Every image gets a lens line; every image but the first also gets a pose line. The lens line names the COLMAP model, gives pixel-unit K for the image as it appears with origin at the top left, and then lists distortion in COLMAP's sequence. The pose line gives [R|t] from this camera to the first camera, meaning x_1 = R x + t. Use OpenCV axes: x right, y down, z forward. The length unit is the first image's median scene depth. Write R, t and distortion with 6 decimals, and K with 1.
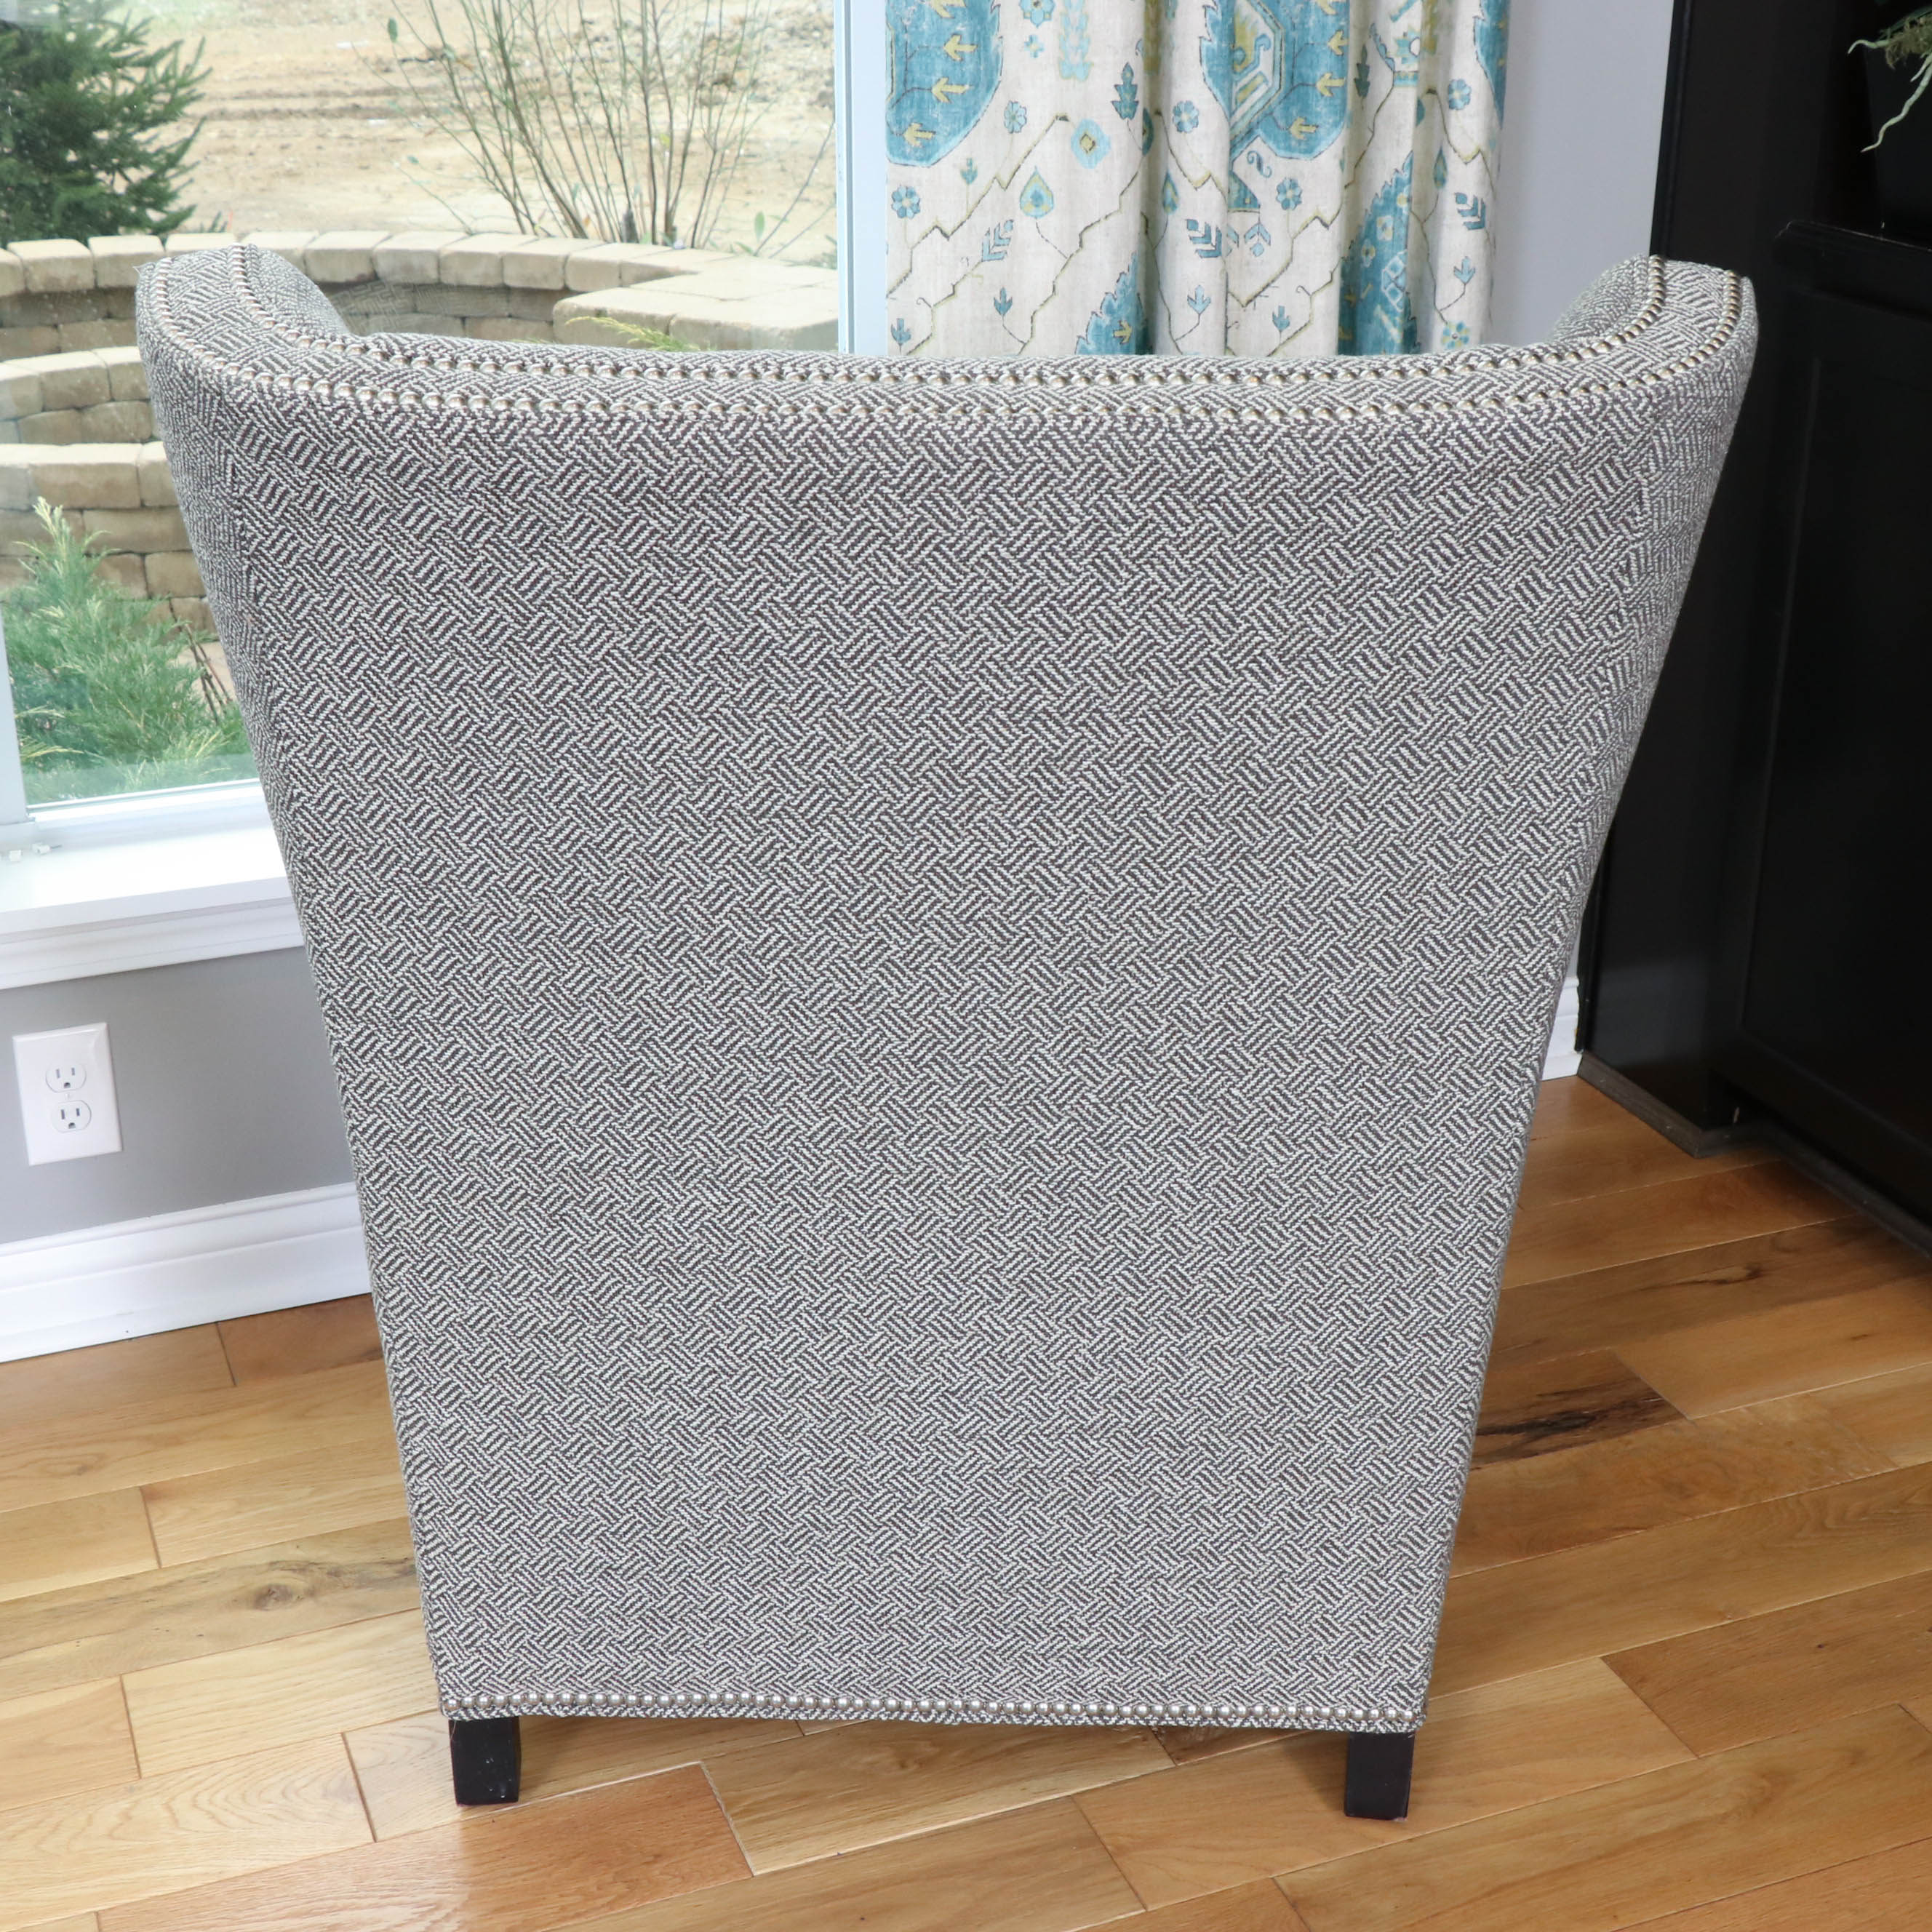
lens RADIAL K [[2860.9, 0, 966.0], [0, 2860.9, 966.0], [0, 0, 1]] dist [-0.025146, 0.006047]
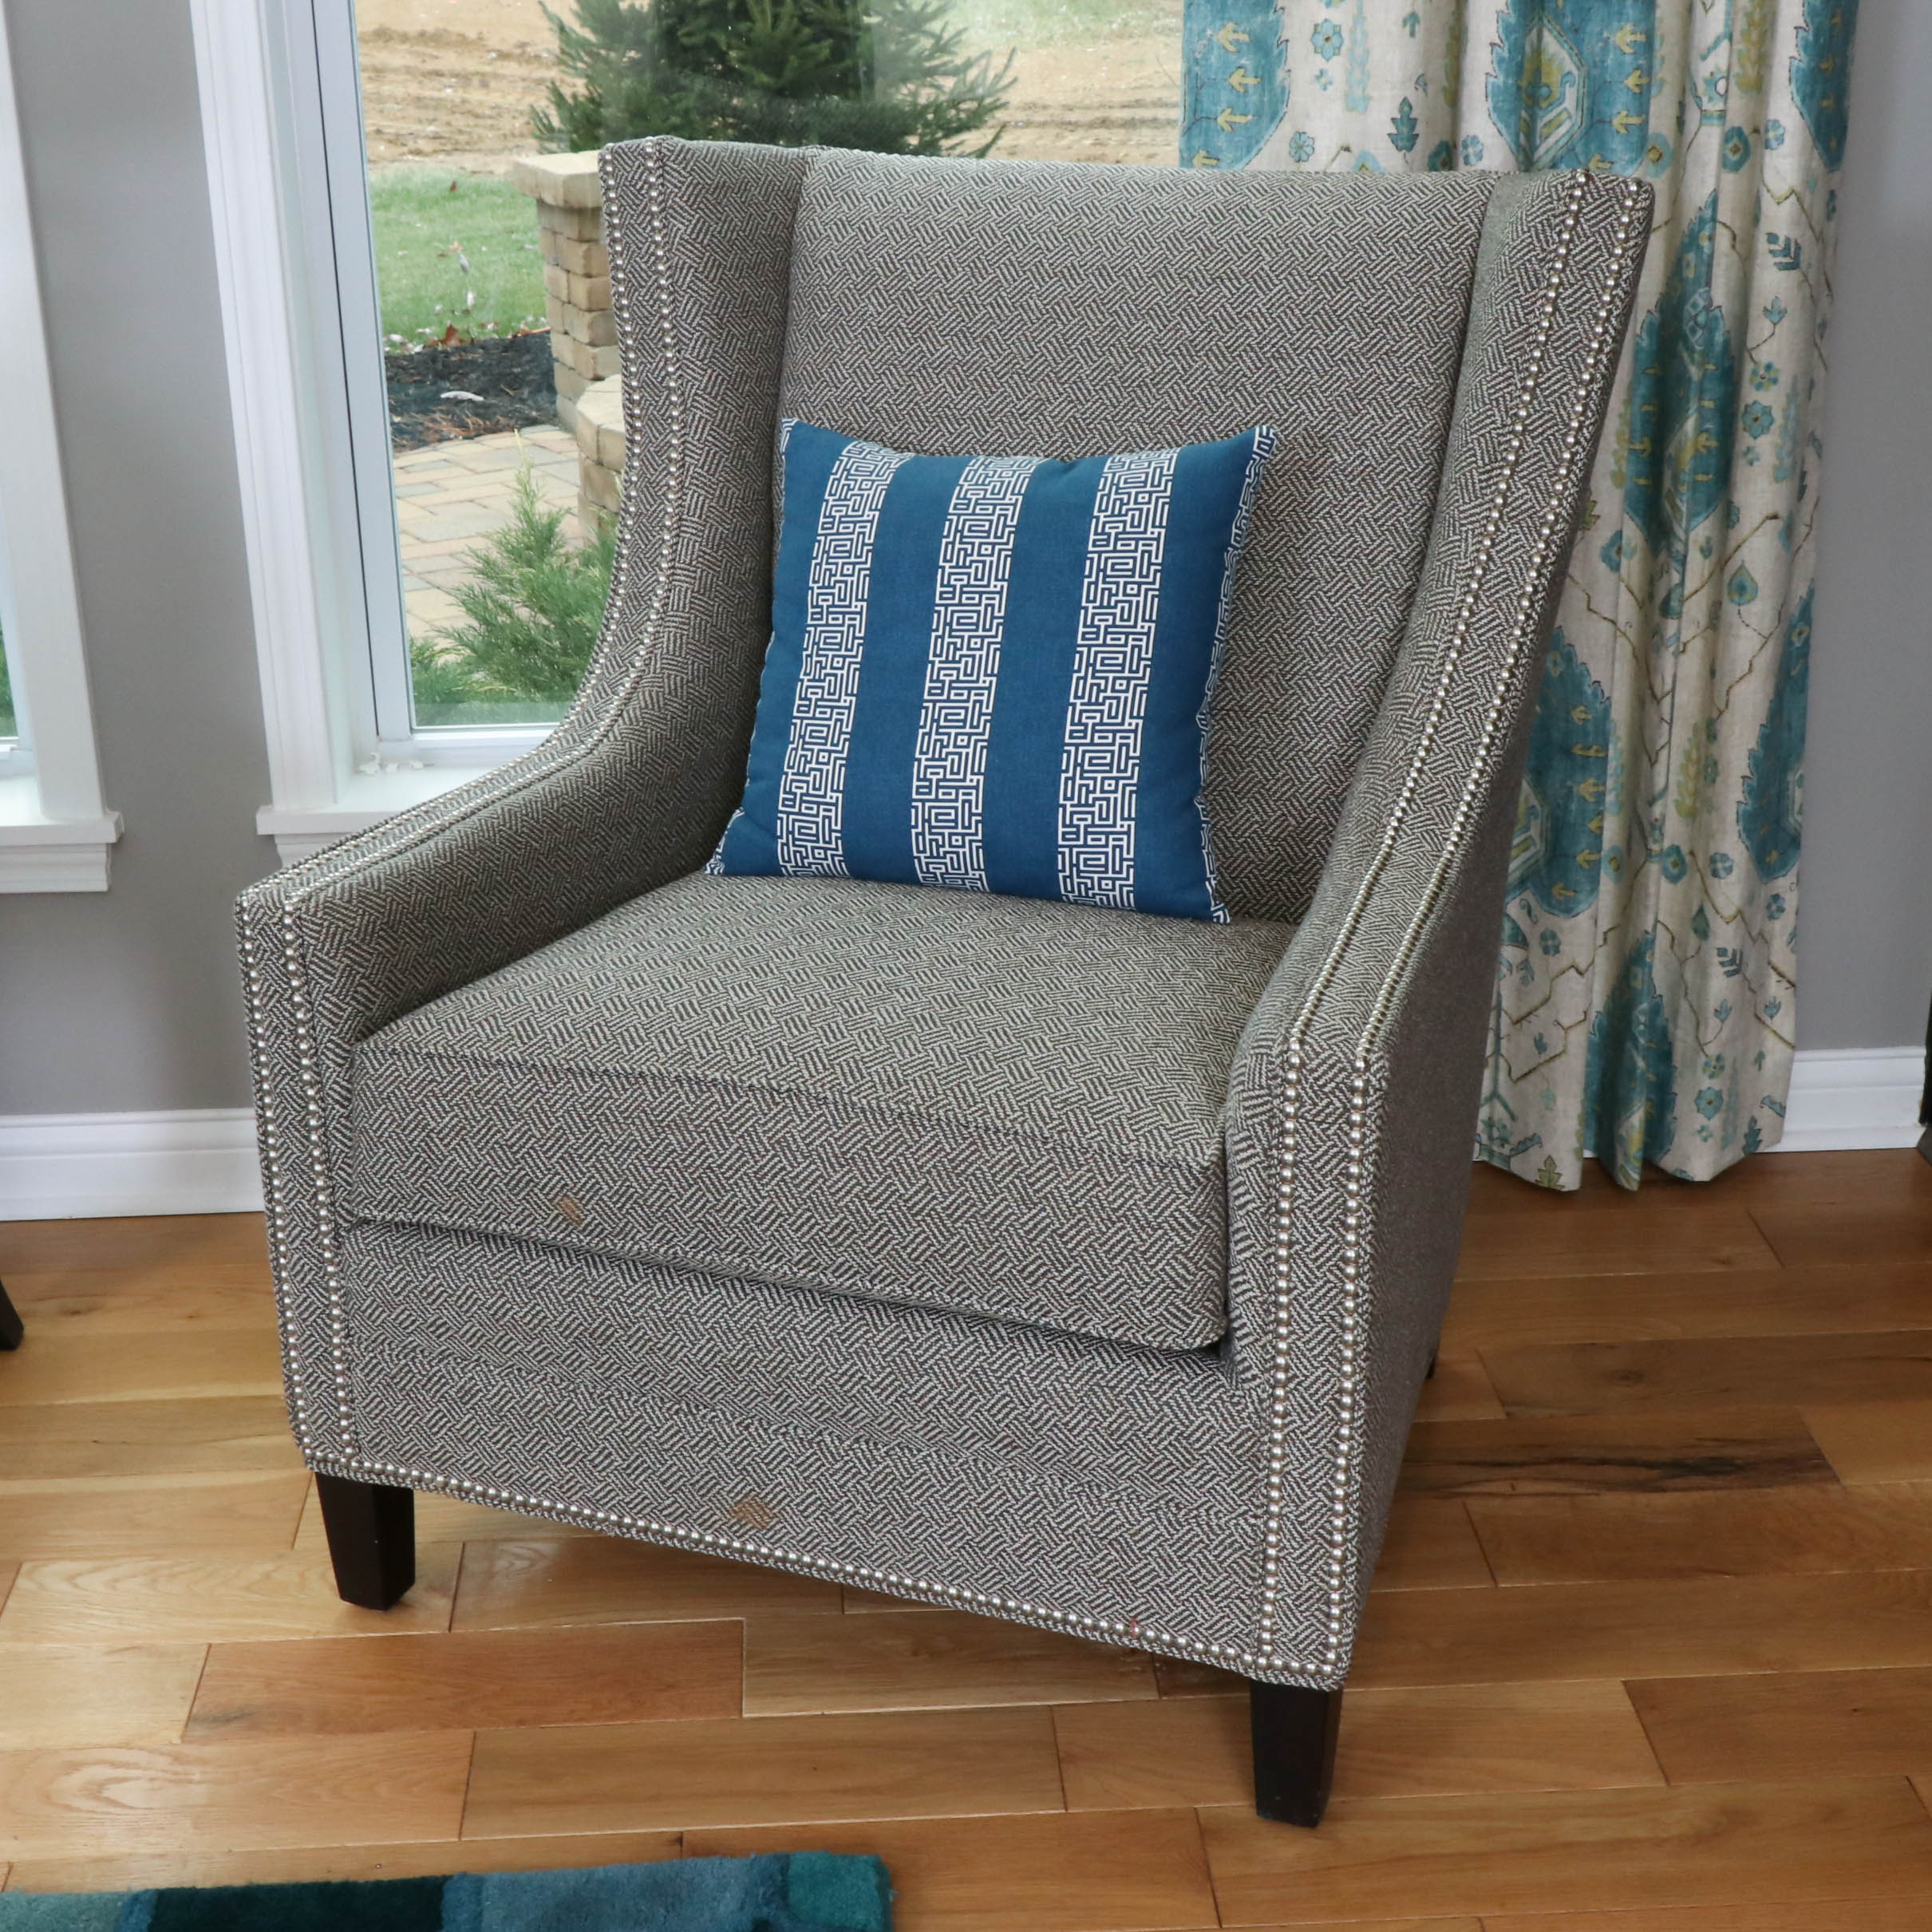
lens RADIAL K [[2951.7, 0, 950.3], [0, 2951.7, 986.0], [0, 0, 1]] dist [-0.020468, -0.002662]
pose [[0.948587, 0.107054, -0.297862, 0.247462], [-0.108990, 0.993991, 0.010151, 0.011721], [0.297159, 0.022835, 0.954555, -0.062674]]
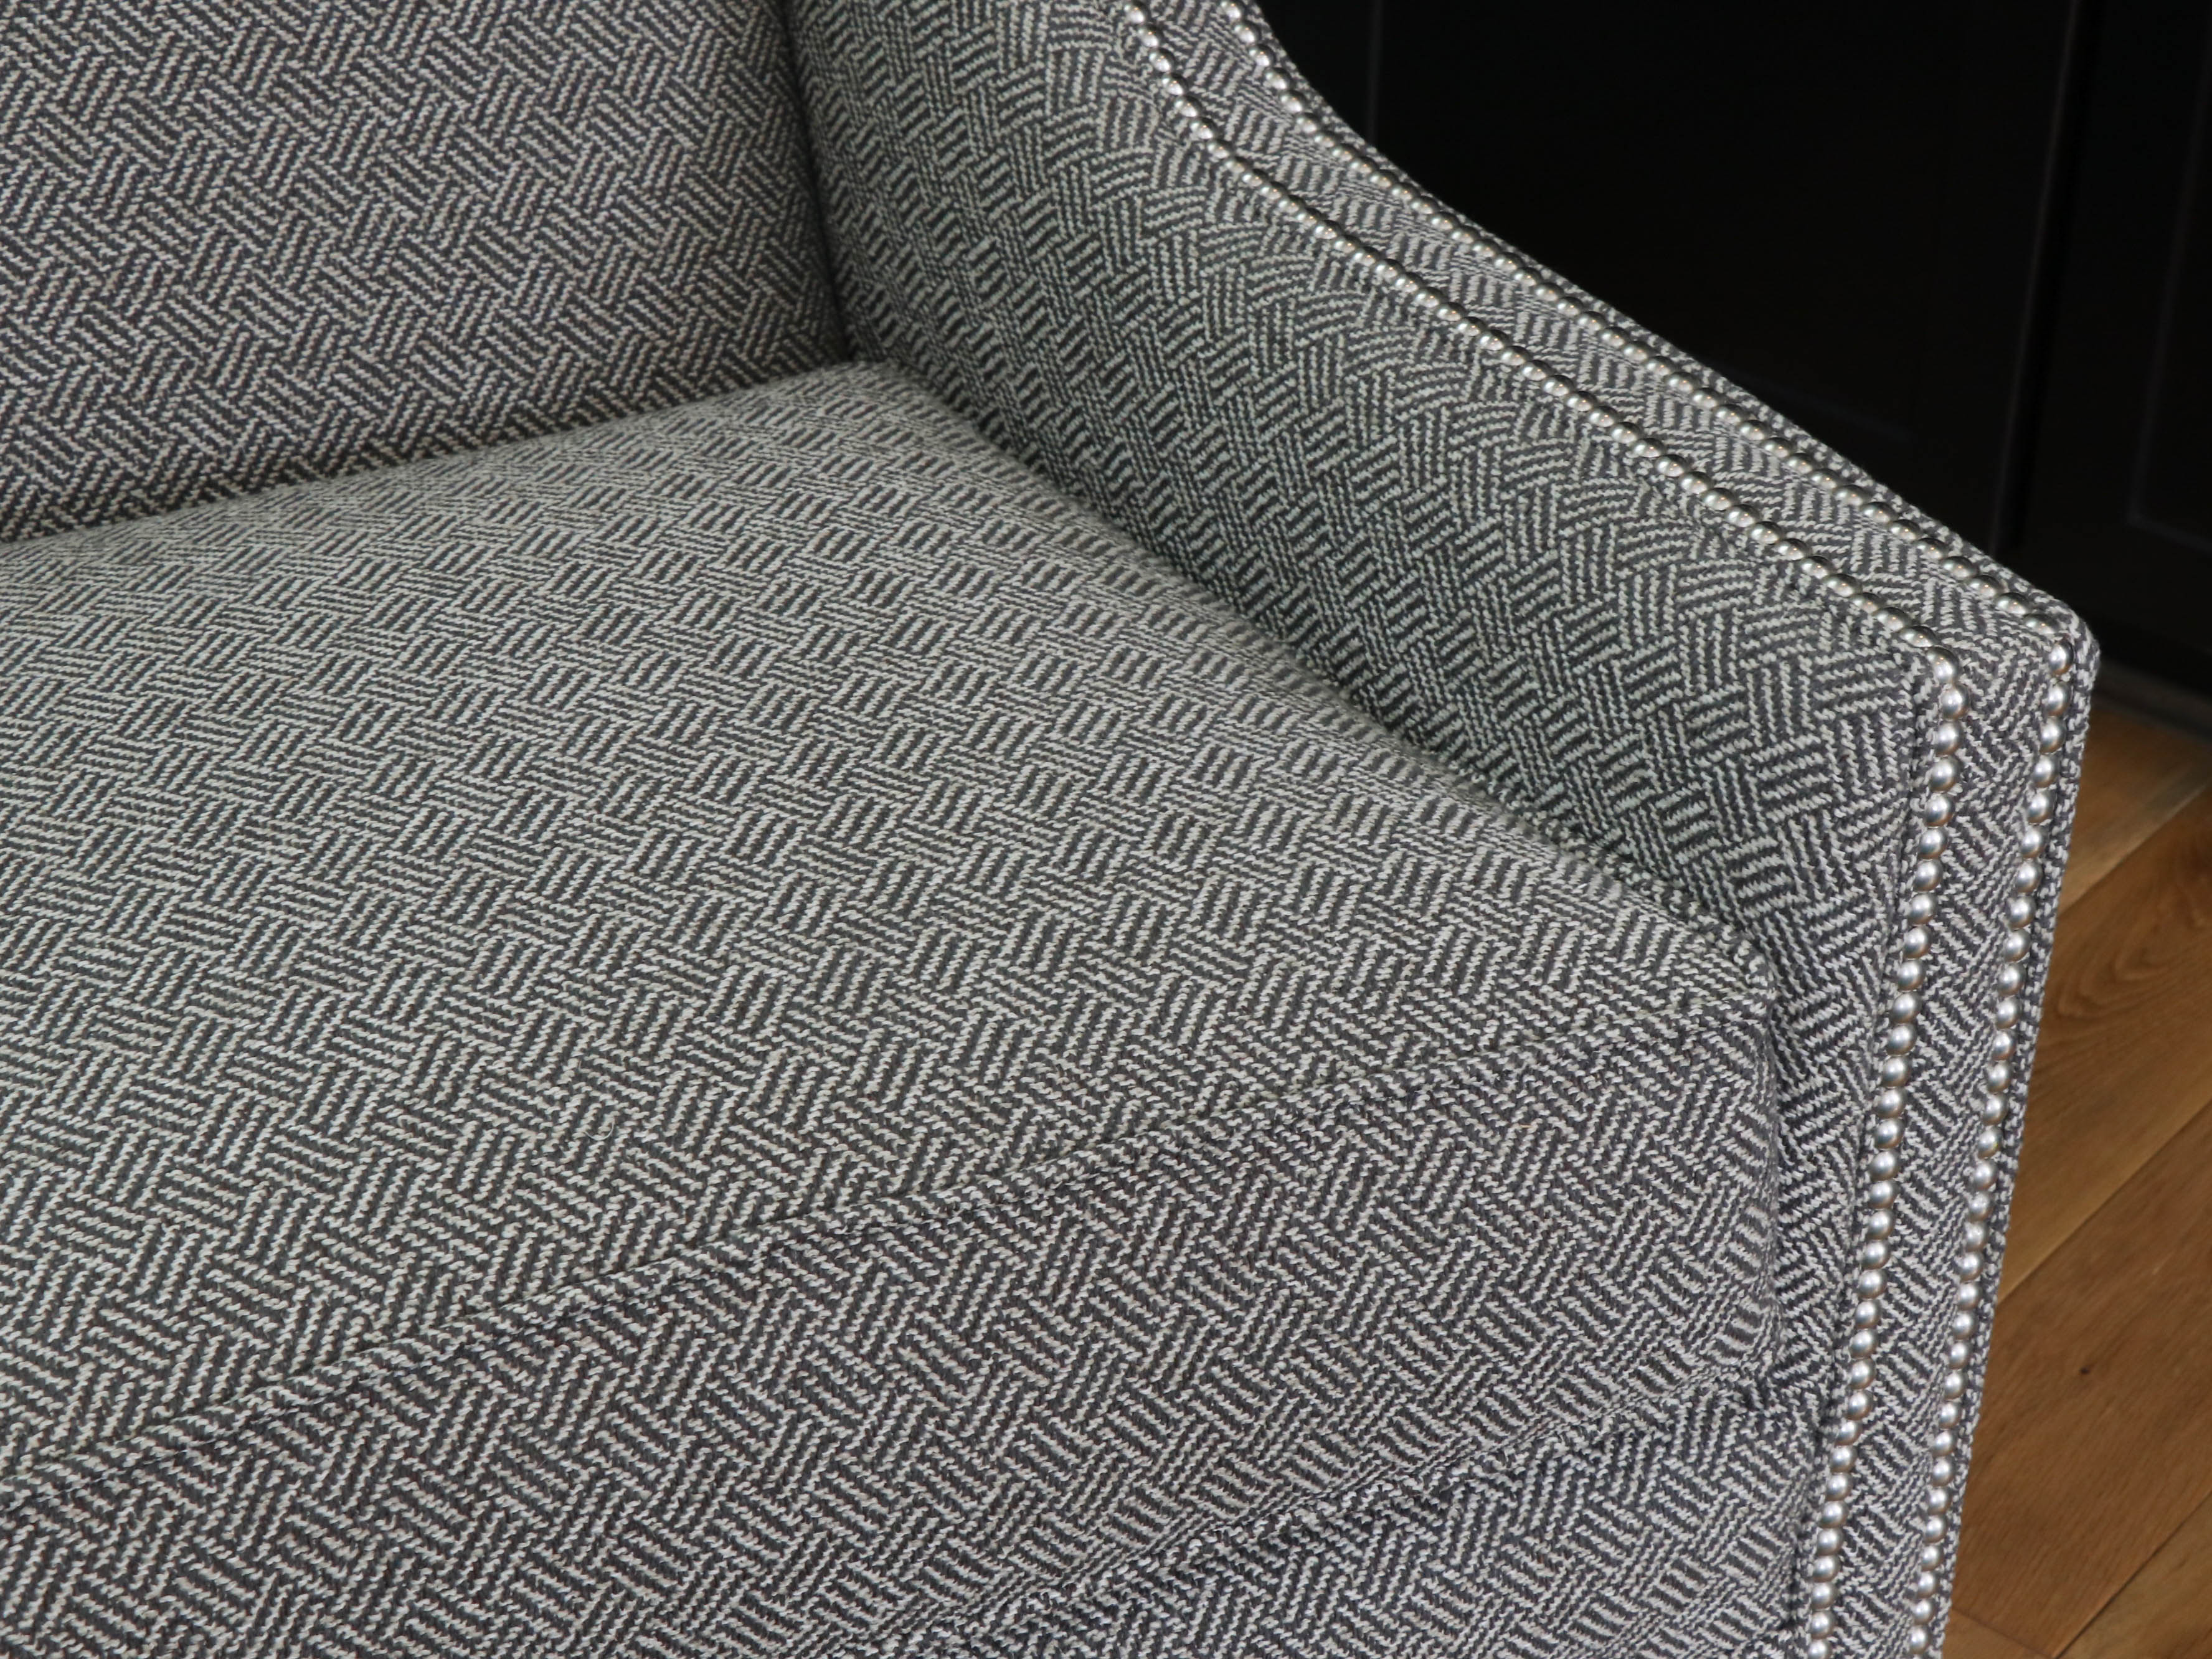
lens RADIAL K [[4660.9, 0, 1110.7], [0, 4660.9, 783.2], [0, 0, 1]] dist [-0.006785, 0.210312]
pose [[0.871045, -0.251123, 0.422159, -0.197340], [0.168924, 0.960161, 0.222612, -0.095580], [-0.461244, -0.122592, 0.878763, 0.265054]]
